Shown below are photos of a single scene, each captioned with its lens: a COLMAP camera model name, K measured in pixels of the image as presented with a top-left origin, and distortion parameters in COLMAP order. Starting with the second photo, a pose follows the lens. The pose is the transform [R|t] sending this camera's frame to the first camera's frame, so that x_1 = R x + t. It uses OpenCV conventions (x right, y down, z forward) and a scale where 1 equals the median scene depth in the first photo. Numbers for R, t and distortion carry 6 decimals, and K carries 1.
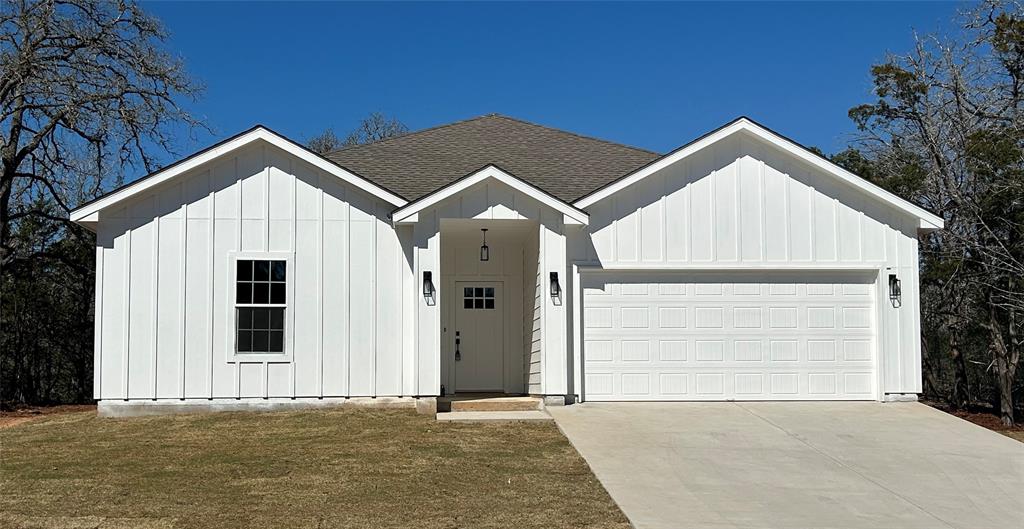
lens RADIAL K [[1174.3, 0, 555.6], [0, 1174.3, 311.9], [0, 0, 1]] dist [0.108109, -0.018695]
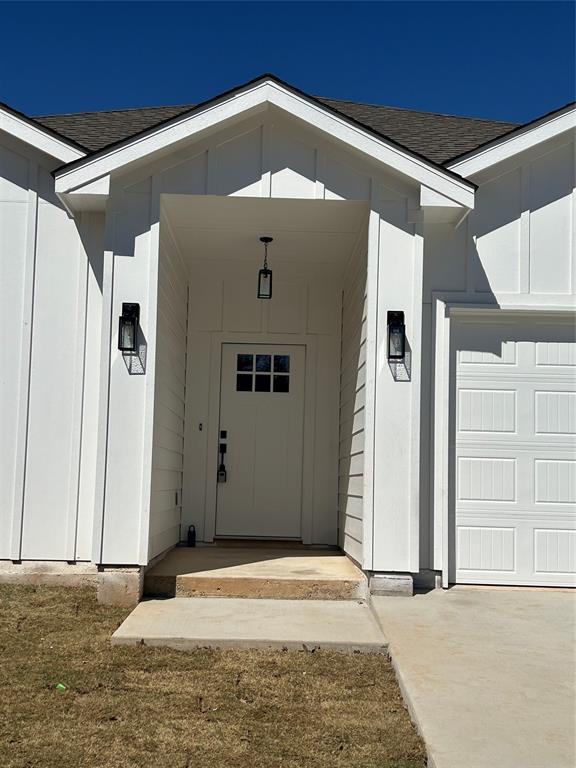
lens RADIAL K [[1057.9, 0, 288.0], [0, 1057.9, 384.0], [0, 0, 1]] dist [0.136304, -0.016063]
pose [[0.994255, 0.024233, -0.104256, 0.000570], [-0.027378, 0.999209, -0.028844, 0.009048], [0.103475, 0.031533, 0.994132, 0.566810]]
